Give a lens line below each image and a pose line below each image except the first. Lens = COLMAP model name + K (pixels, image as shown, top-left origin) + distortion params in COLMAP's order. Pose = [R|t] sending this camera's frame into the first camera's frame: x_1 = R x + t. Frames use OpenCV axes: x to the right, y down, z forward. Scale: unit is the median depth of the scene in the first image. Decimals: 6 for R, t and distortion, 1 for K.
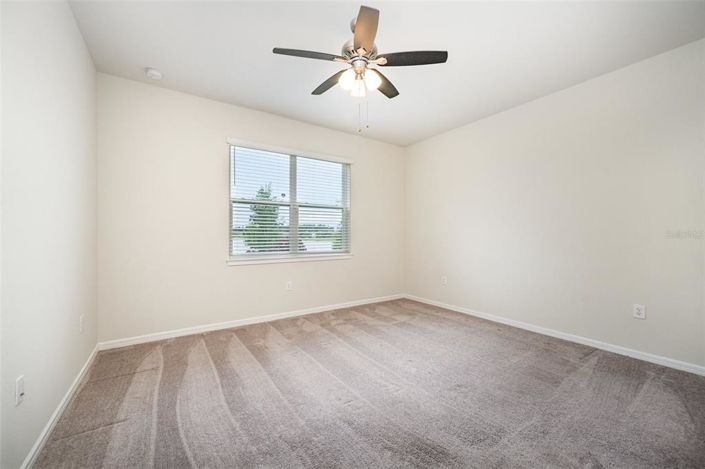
lens RADIAL K [[278.8, 0, 352.5], [0, 278.8, 234.5], [0, 0, 1]] dist [0.000749, -0.000094]
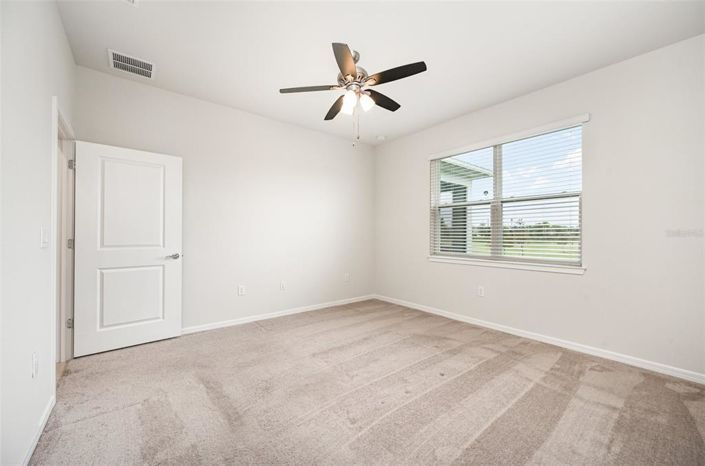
lens RADIAL K [[278.8, 0, 352.5], [0, 278.8, 233.0], [0, 0, 1]] dist [0.000749, -0.000094]
pose [[0.071936, -0.014936, -0.997297, 0.651823], [-0.016036, 0.999741, -0.016129, 0.013632], [0.997280, 0.017153, 0.071678, 0.504469]]
